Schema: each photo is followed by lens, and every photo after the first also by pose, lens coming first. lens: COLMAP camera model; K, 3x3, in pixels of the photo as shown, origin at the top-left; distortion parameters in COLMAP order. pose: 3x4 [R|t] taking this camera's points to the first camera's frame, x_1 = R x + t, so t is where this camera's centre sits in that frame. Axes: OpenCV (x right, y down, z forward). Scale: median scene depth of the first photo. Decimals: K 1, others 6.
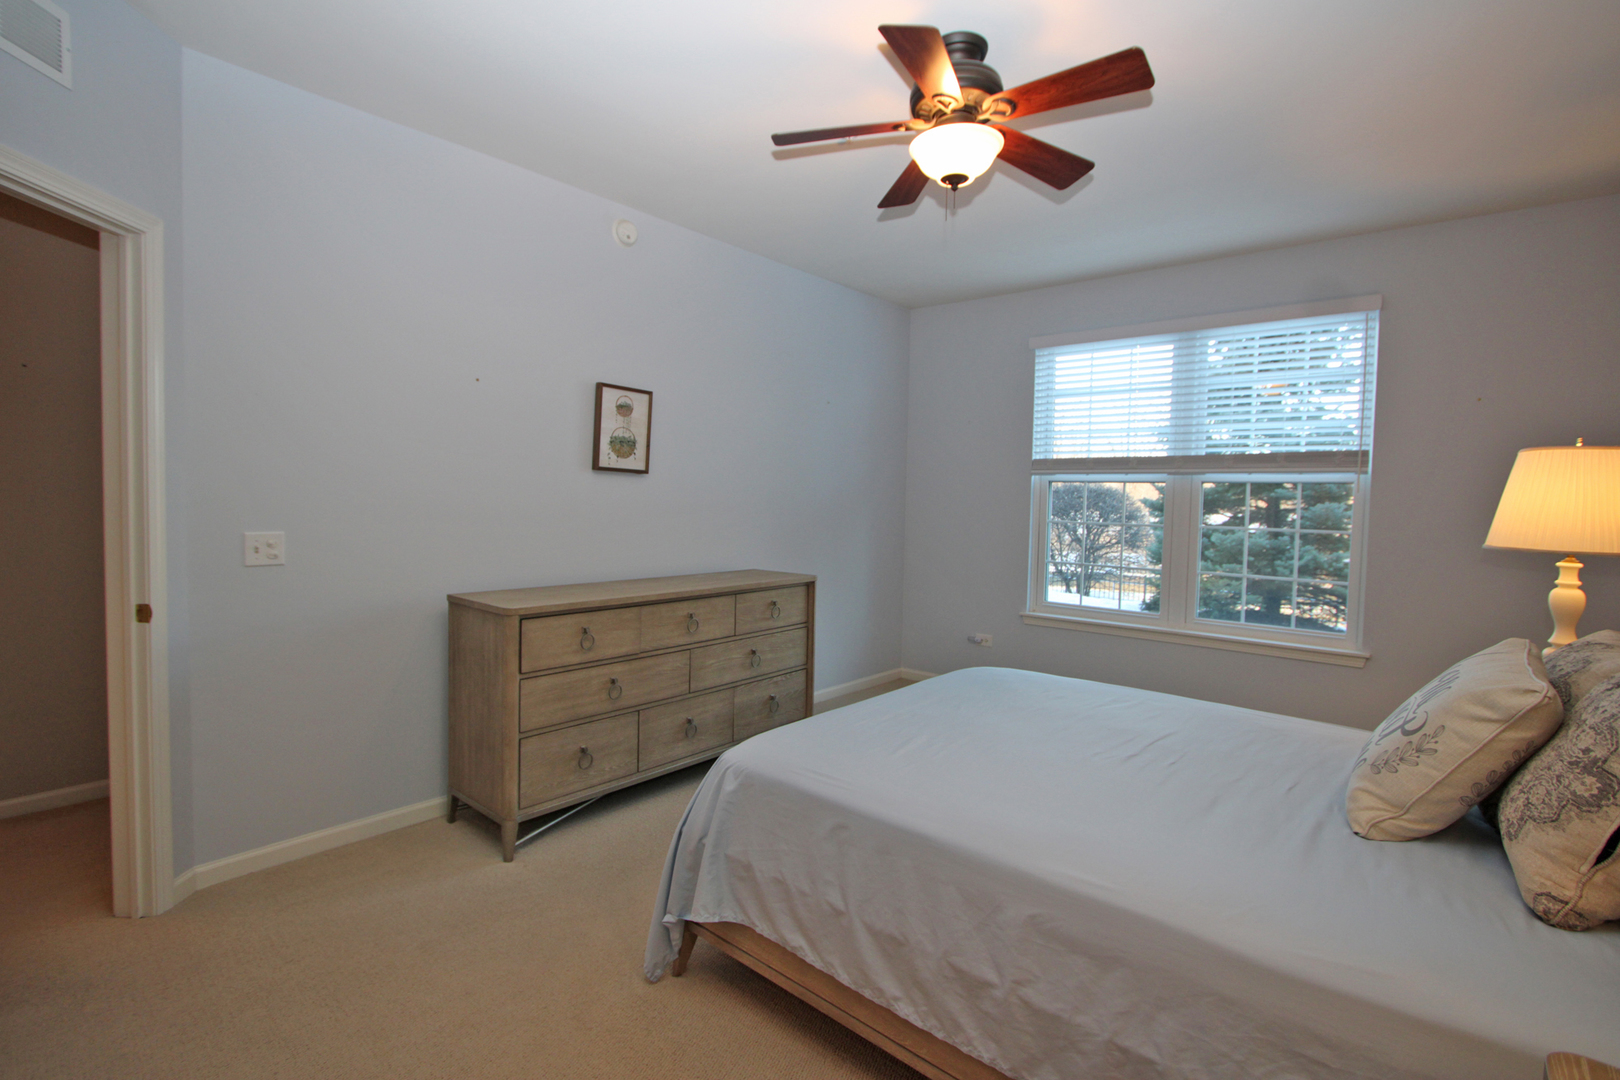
lens RADIAL K [[741.9, 0, 805.1], [0, 741.9, 530.6], [0, 0, 1]] dist [-0.021883, 0.001141]
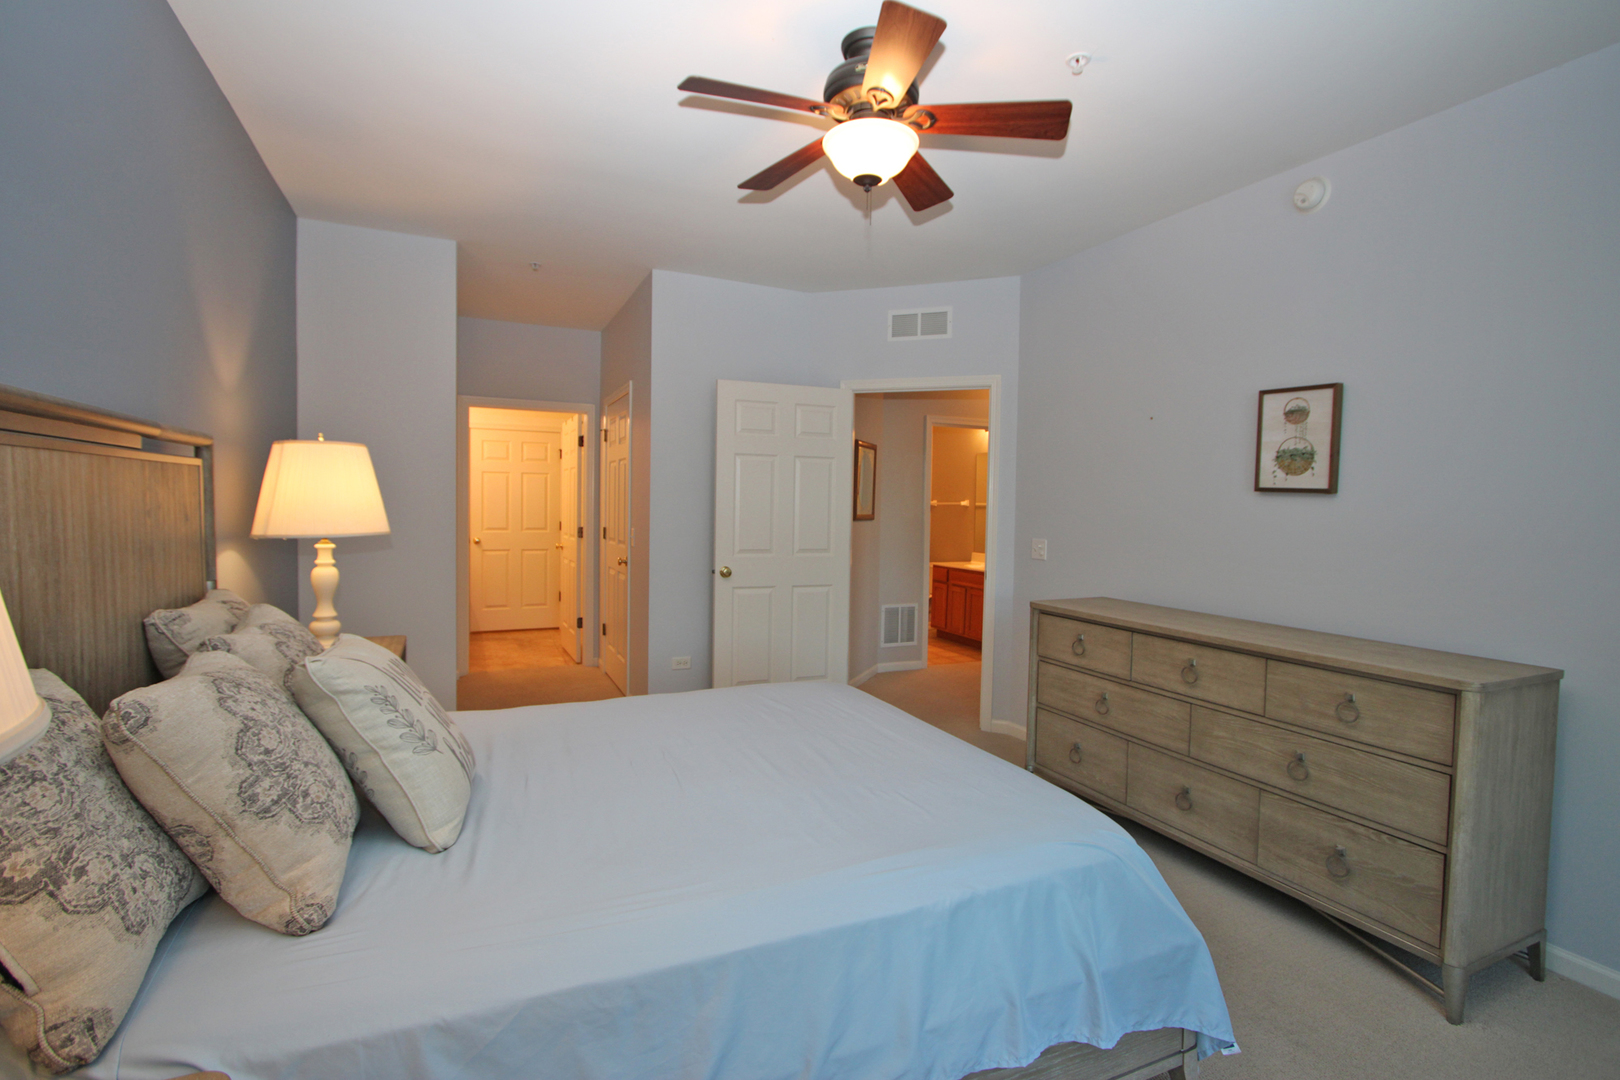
lens RADIAL K [[741.9, 0, 805.1], [0, 741.9, 530.6], [0, 0, 1]] dist [-0.021883, 0.001141]
pose [[-0.405528, 0.006980, -0.914056, 0.728705], [-0.070911, 0.996717, 0.039071, -0.032356], [0.911328, 0.080661, -0.403702, 0.873920]]
